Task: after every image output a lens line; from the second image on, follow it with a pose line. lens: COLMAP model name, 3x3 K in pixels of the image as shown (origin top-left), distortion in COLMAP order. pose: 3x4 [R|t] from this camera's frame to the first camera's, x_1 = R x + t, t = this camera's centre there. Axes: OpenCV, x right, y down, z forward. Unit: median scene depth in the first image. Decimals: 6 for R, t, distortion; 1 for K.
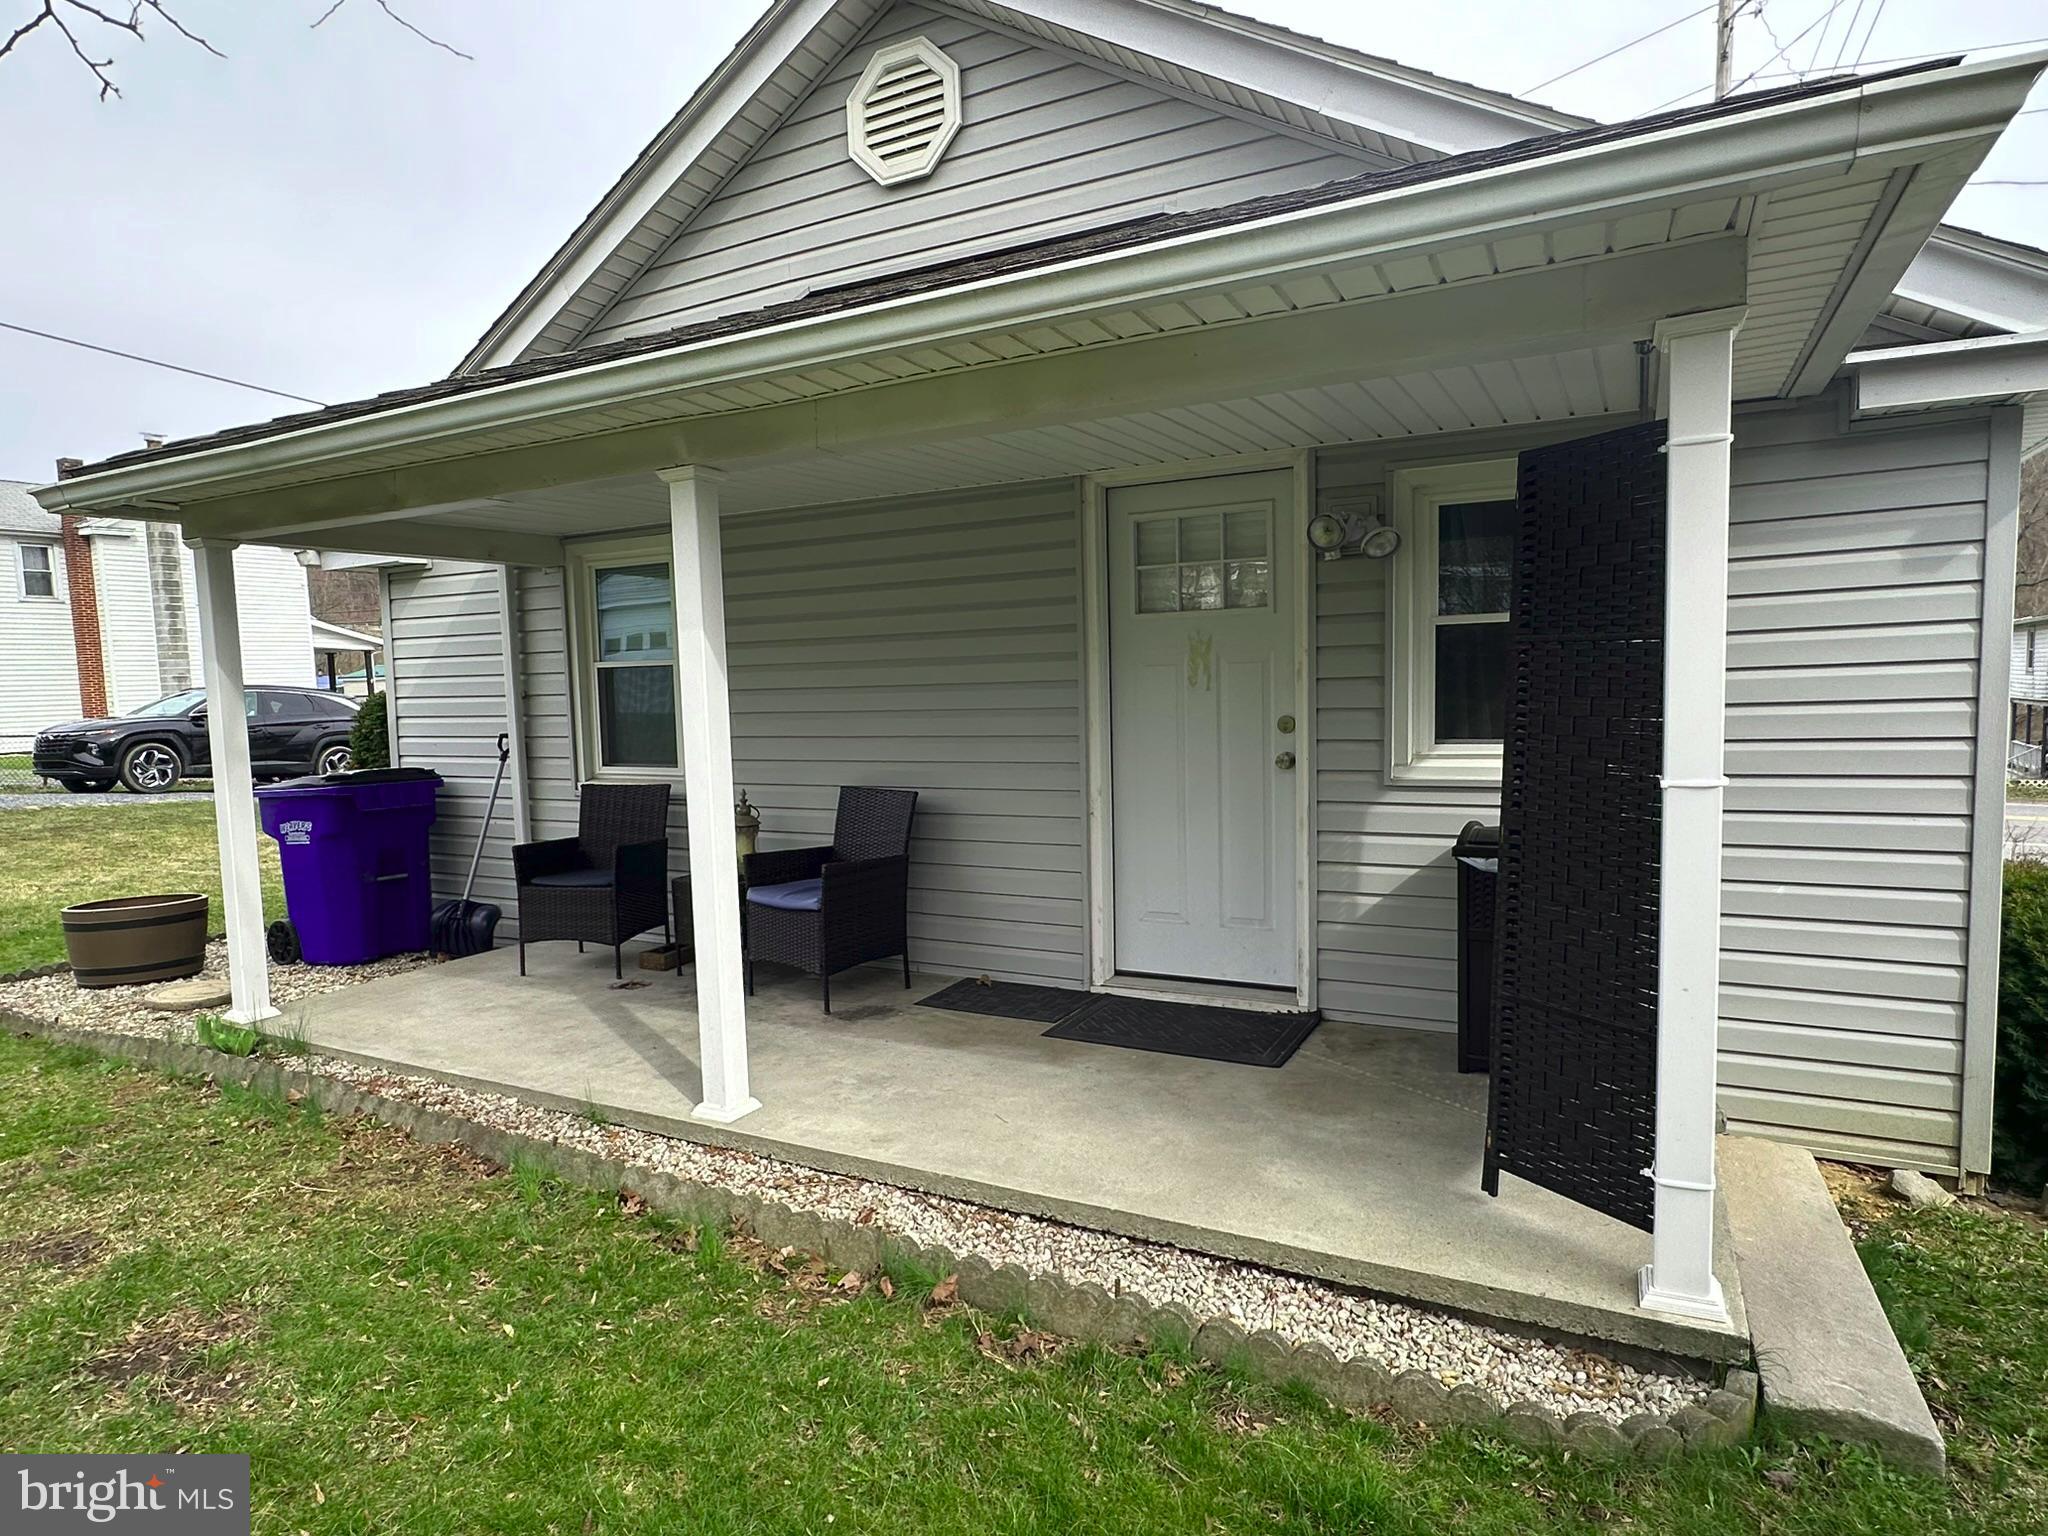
lens RADIAL K [[1216.9, 0, 1024.0], [0, 1216.9, 768.0], [0, 0, 1]] dist [0.000536, -0.000510]
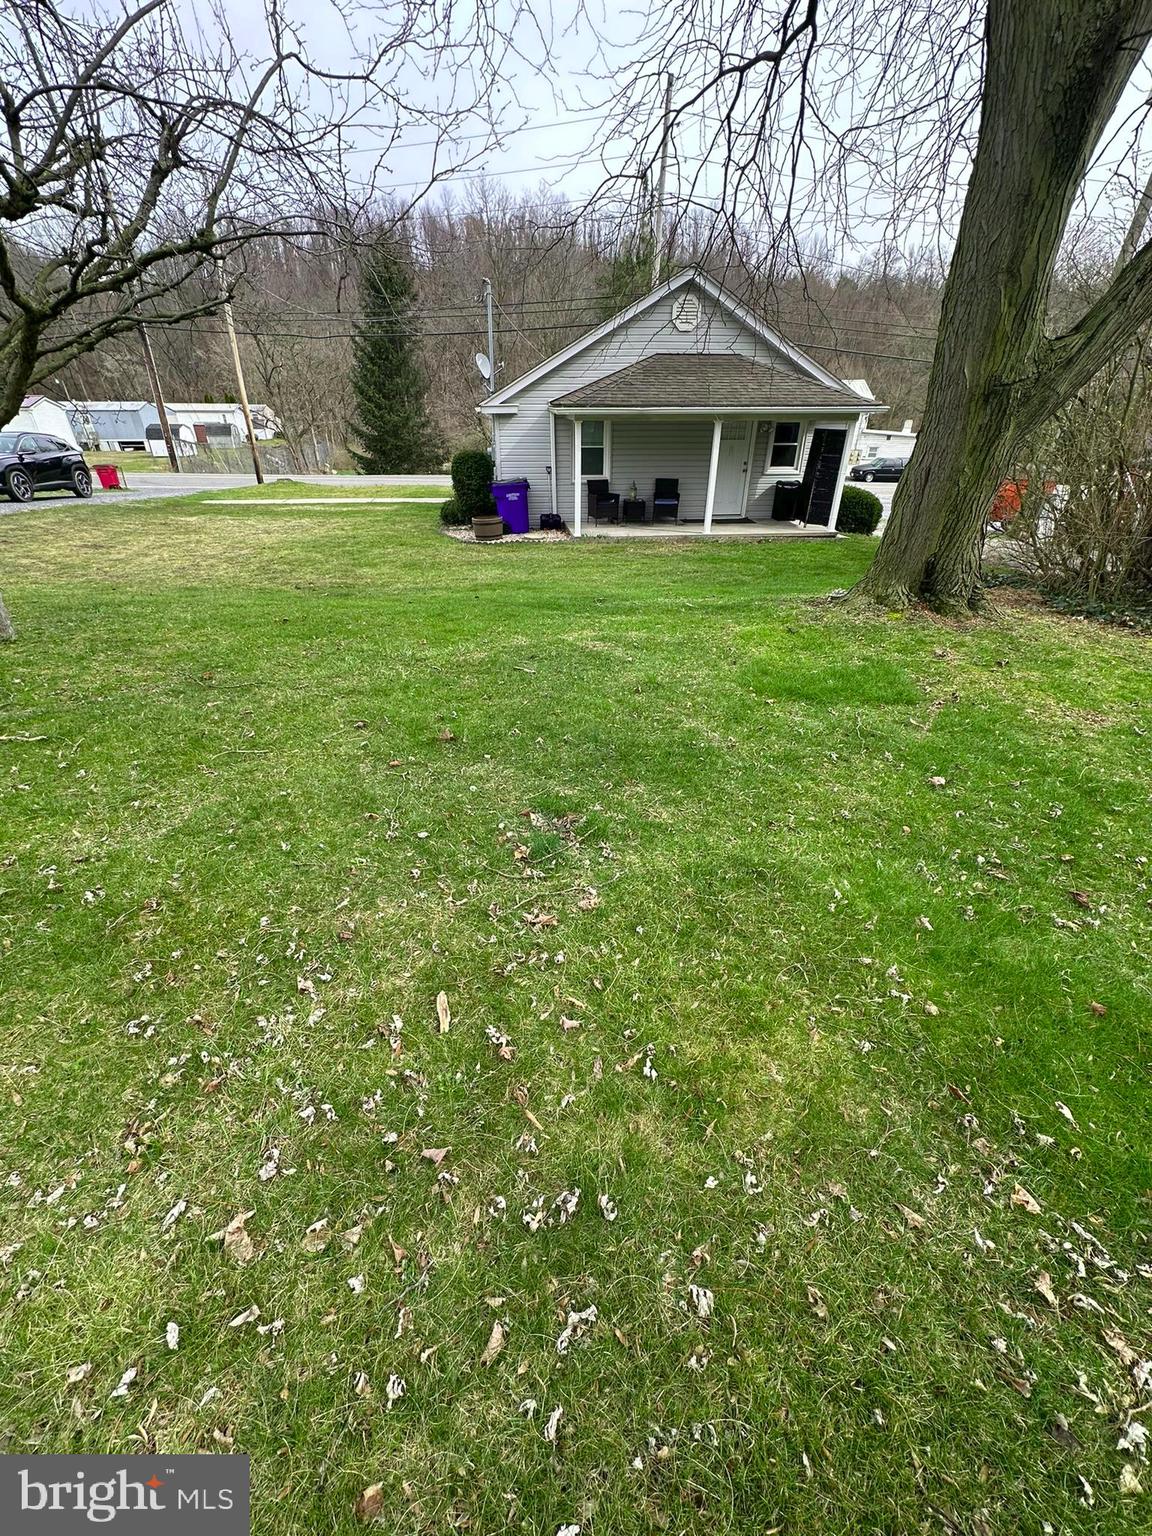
lens RADIAL K [[611.7, 0, 571.0], [0, 611.7, 765.5], [0, 0, 1]] dist [-0.002903, 0.000512]
pose [[0.816199, -0.266000, 0.512897, -2.351653], [0.018907, 0.899538, 0.436433, -0.027982], [-0.577461, -0.346519, 0.739231, -1.173563]]
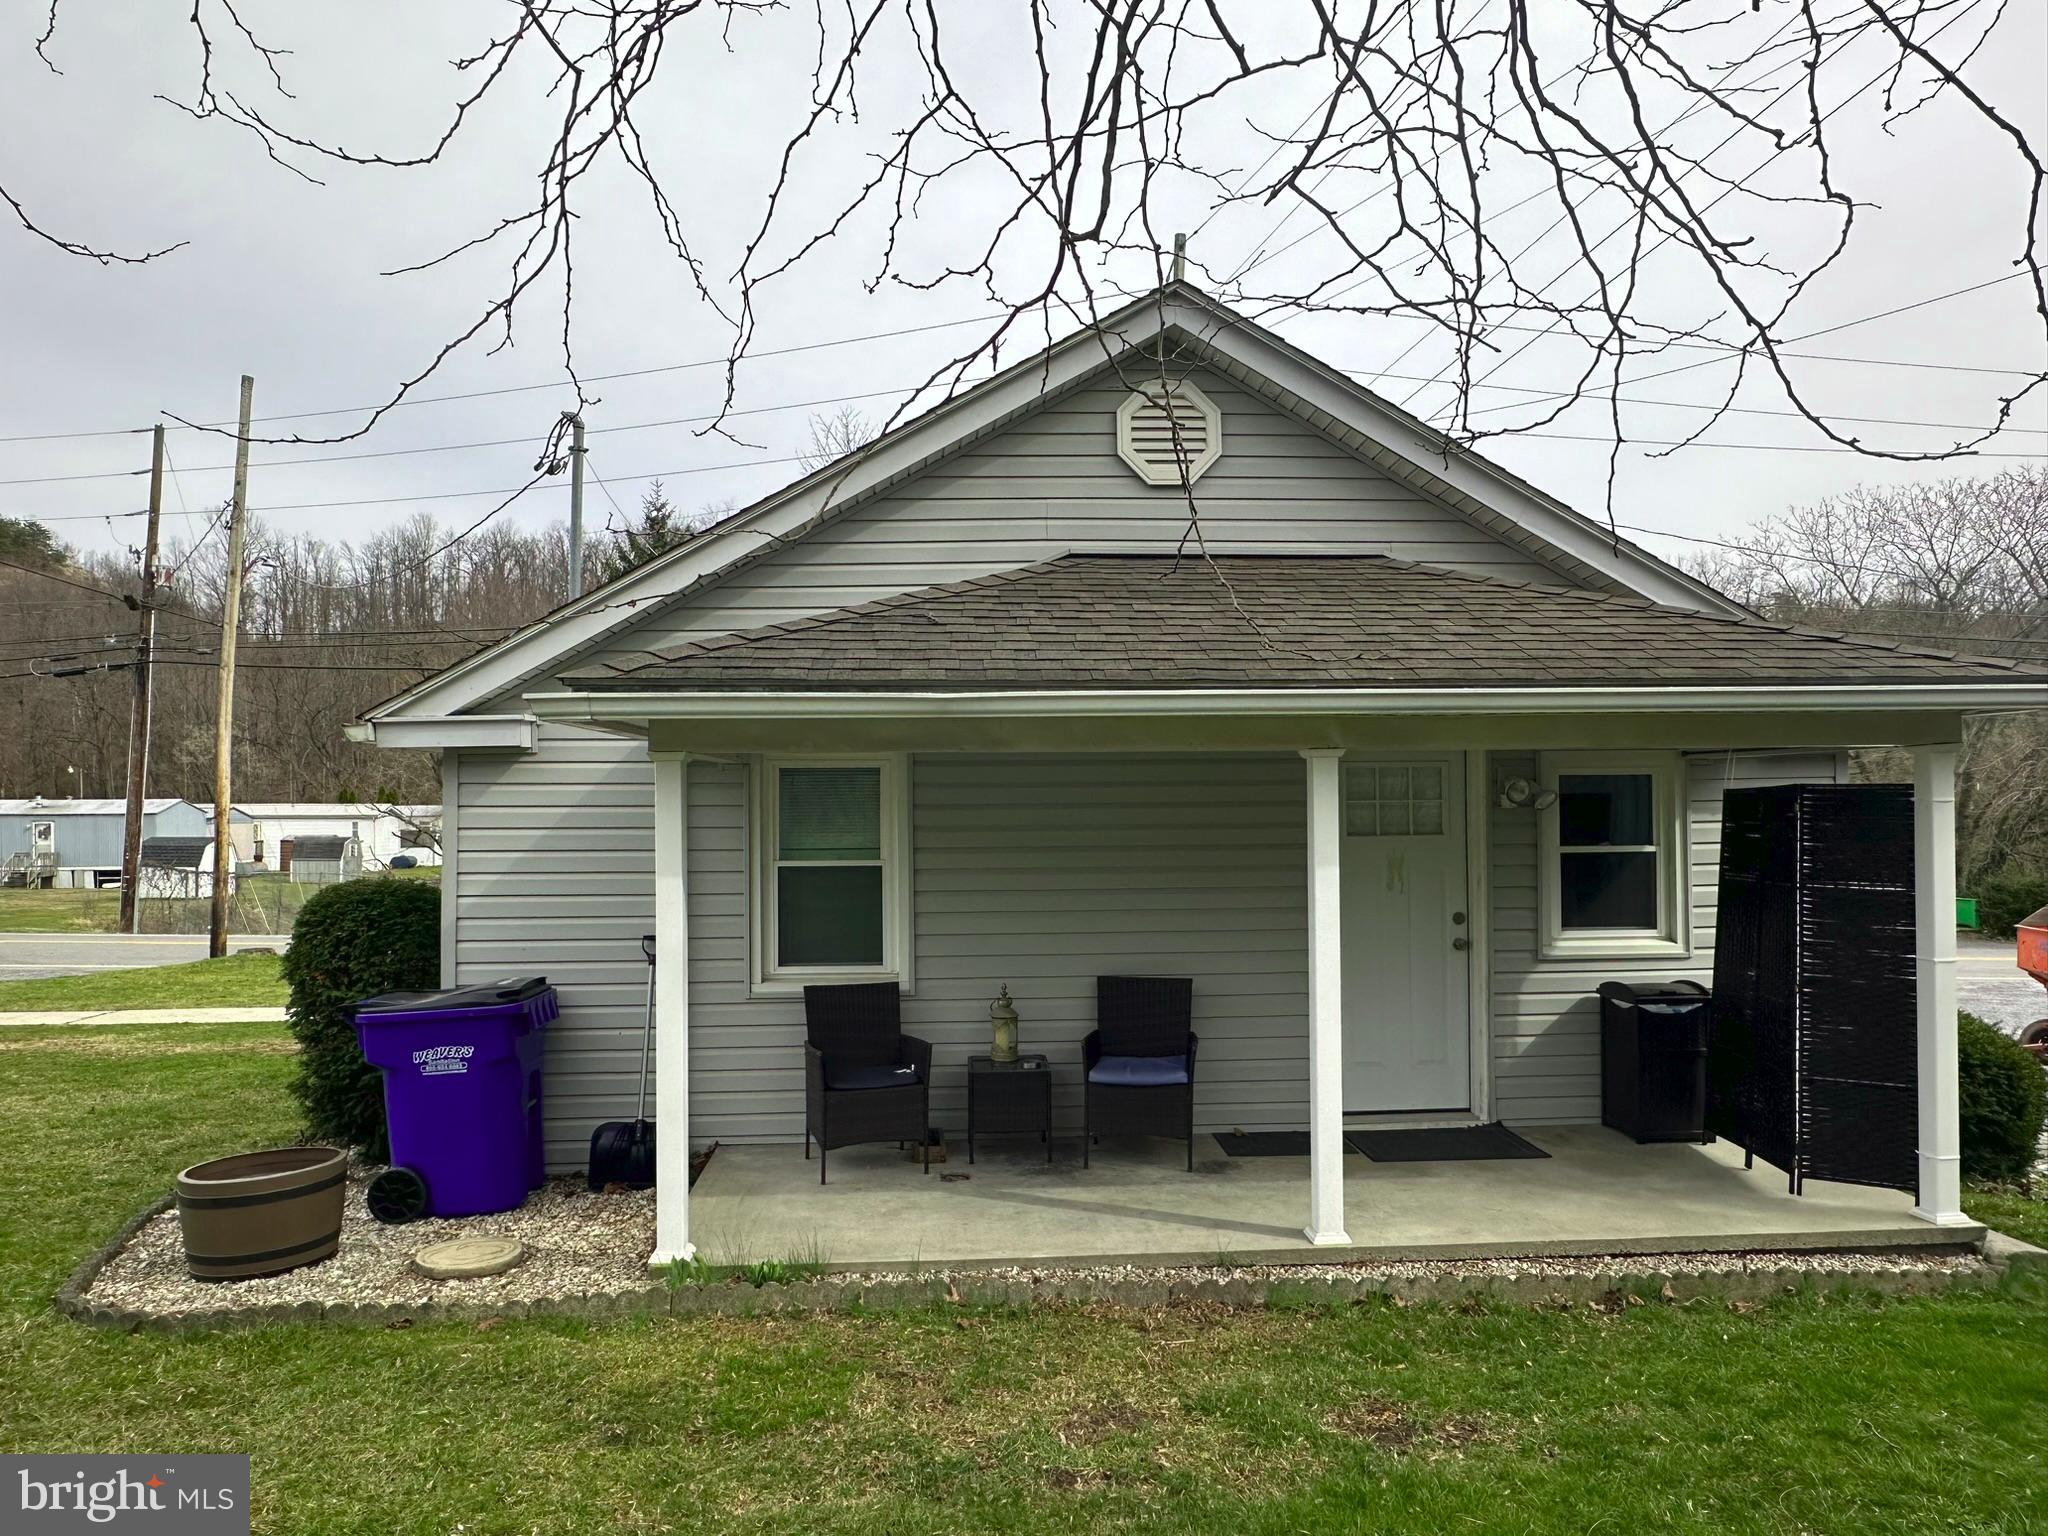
lens RADIAL K [[1368.7, 0, 1024.0], [0, 1368.7, 768.0], [0, 0, 1]] dist [-0.005261, 0.000412]
pose [[0.834359, 0.038248, 0.549894, -1.098037], [0.025359, 0.993870, -0.107606, -0.051686], [-0.550638, 0.103727, 0.828274, -0.055719]]
